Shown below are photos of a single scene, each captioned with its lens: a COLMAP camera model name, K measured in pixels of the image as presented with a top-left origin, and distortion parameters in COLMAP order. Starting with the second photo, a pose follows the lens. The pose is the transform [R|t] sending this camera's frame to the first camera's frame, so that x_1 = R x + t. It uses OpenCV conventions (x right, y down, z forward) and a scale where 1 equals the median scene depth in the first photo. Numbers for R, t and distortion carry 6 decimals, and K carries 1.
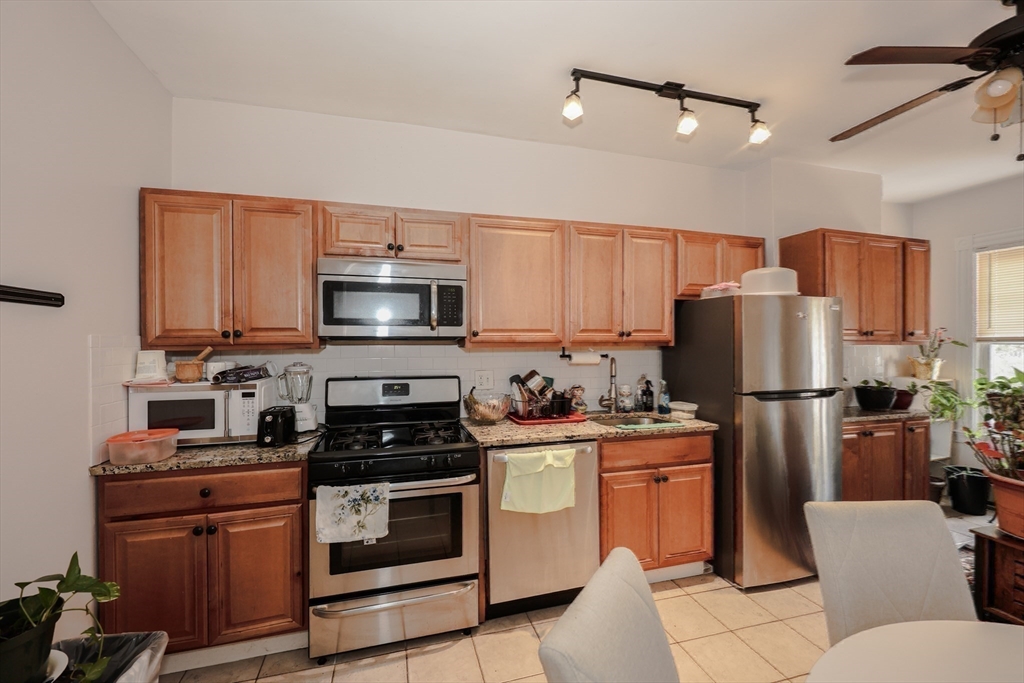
lens RADIAL K [[423.9, 0, 505.6], [0, 423.9, 342.1], [0, 0, 1]] dist [-0.003929, 0.001638]
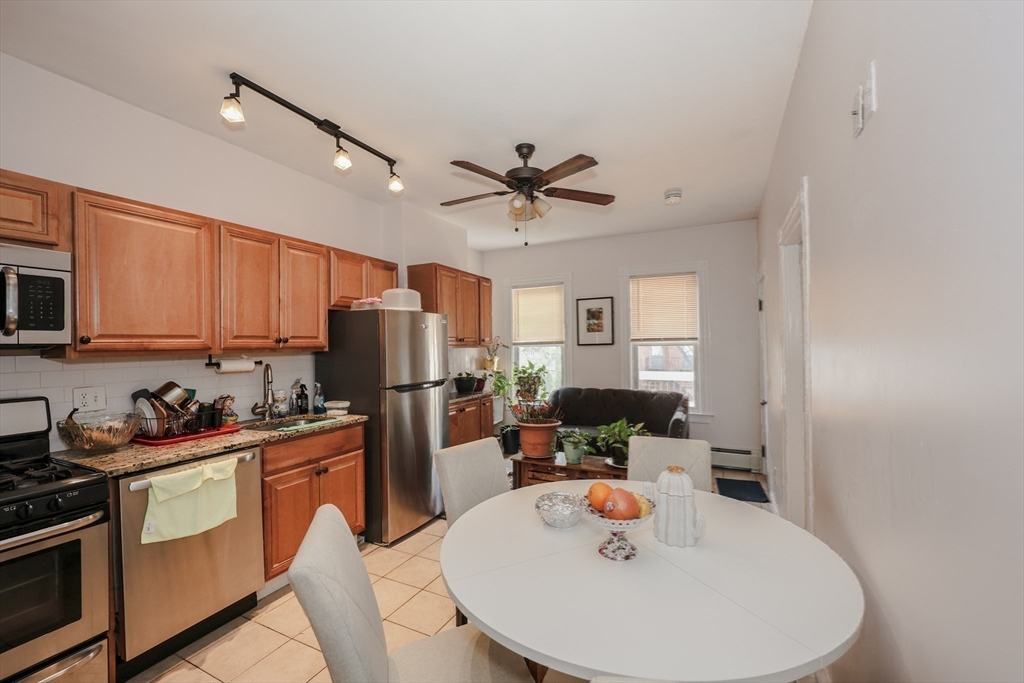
lens RADIAL K [[423.9, 0, 511.6], [0, 423.9, 339.6], [0, 0, 1]] dist [-0.003929, 0.001638]
pose [[0.673051, 0.000962, 0.739595, -0.111264], [0.014062, 0.999802, -0.014098, 0.001350], [-0.739462, 0.019889, 0.672904, -0.112485]]
